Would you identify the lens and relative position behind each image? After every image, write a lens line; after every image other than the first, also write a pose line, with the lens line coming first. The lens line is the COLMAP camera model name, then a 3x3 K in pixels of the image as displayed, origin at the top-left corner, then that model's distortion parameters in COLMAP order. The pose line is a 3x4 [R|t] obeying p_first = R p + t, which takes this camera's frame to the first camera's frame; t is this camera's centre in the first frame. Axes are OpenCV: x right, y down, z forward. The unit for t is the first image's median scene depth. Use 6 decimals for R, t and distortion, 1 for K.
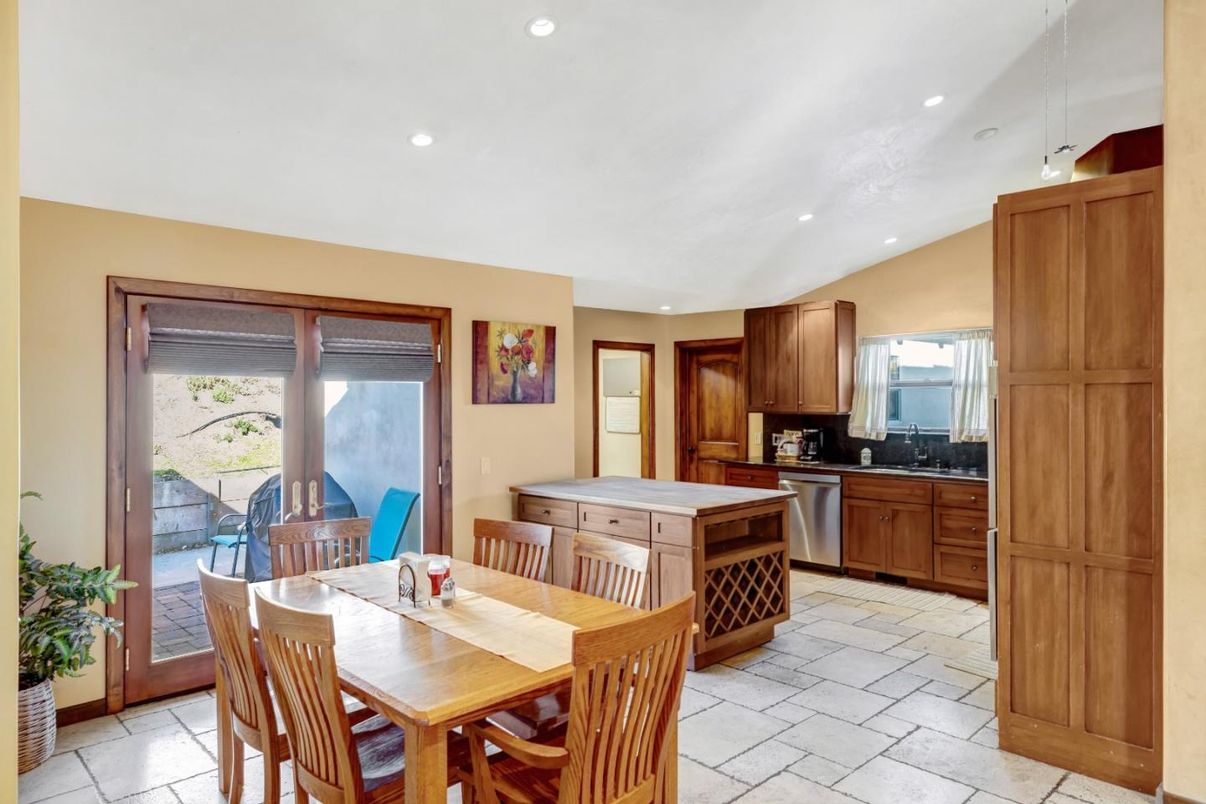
lens RADIAL K [[764.2, 0, 606.0], [0, 764.2, 404.7], [0, 0, 1]] dist [-0.001529, 0.002442]
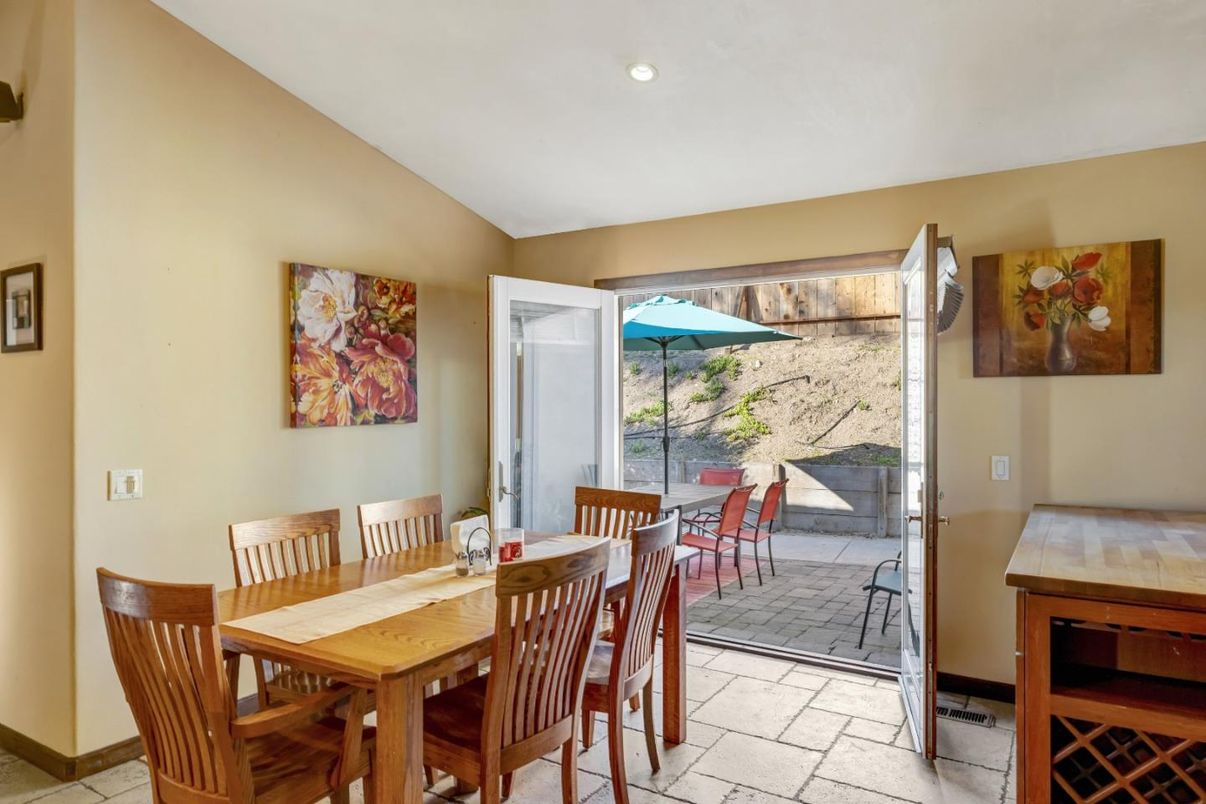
lens RADIAL K [[764.2, 0, 612.0], [0, 764.2, 402.2], [0, 0, 1]] dist [-0.001529, 0.002442]
pose [[0.256719, 0.005155, -0.966472, 0.404052], [-0.007405, 0.999967, 0.003367, 0.021697], [0.966458, 0.006292, 0.256749, 0.490332]]
